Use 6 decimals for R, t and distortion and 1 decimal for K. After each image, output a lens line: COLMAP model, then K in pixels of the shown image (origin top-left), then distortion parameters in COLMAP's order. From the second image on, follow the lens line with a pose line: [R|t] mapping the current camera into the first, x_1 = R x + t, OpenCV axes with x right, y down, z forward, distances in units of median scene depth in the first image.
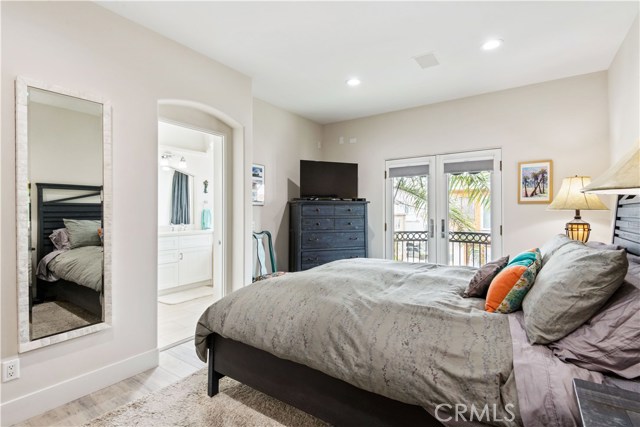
lens RADIAL K [[306.0, 0, 320.0], [0, 306.0, 213.5], [0, 0, 1]] dist [0.002109, -0.000054]
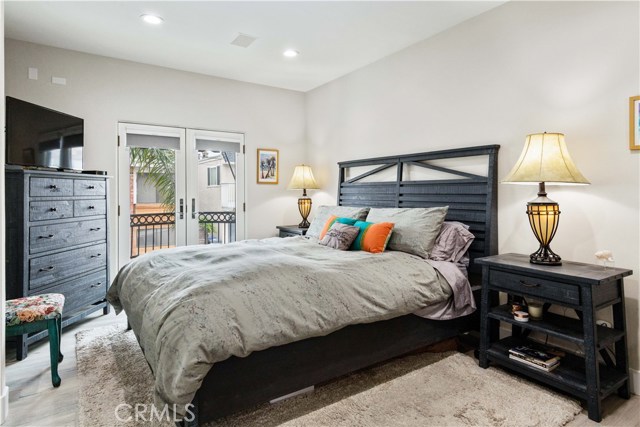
lens RADIAL K [[364.2, 0, 318.7], [0, 364.2, 198.5], [0, 0, 1]] dist [0.004375, 0.000770]
pose [[0.361027, -0.016377, 0.932411, -0.581660], [0.003655, 0.999863, 0.016146, 0.003165], [-0.932548, -0.002421, 0.361038, 0.279930]]
